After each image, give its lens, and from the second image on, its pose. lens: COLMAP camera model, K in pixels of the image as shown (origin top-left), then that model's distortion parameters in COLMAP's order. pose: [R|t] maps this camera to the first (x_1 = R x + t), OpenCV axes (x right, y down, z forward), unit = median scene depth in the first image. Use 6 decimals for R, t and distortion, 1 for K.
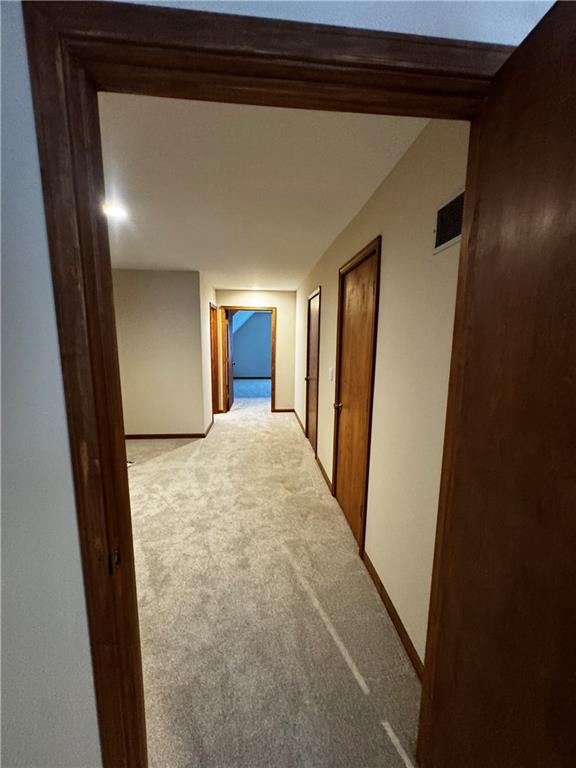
lens RADIAL K [[302.9, 0, 287.7], [0, 302.9, 387.0], [0, 0, 1]] dist [-0.002543, 0.000444]
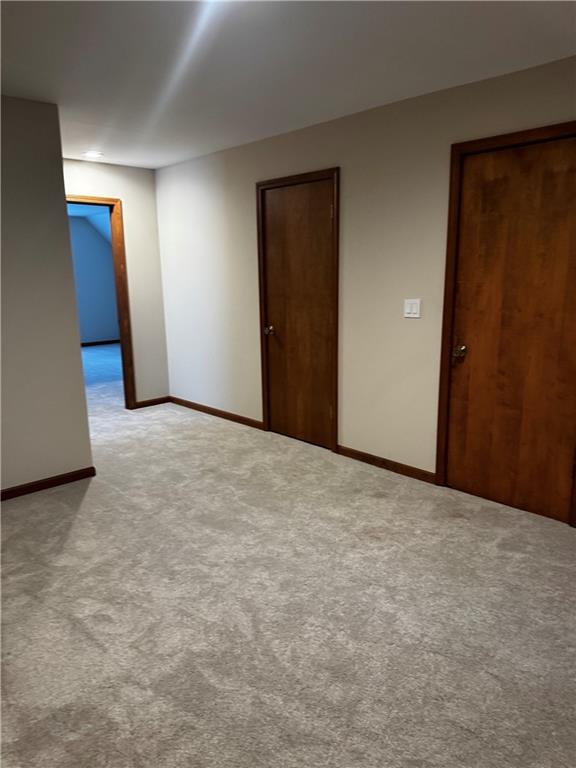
lens RADIAL K [[544.3, 0, 288.1], [0, 544.3, 381.8], [0, 0, 1]] dist [0.027302, -0.010928]
pose [[0.793922, -0.146272, 0.590163, -0.615765], [0.121020, 0.989226, 0.082376, -0.007465], [-0.595854, 0.006021, 0.803070, 0.173450]]
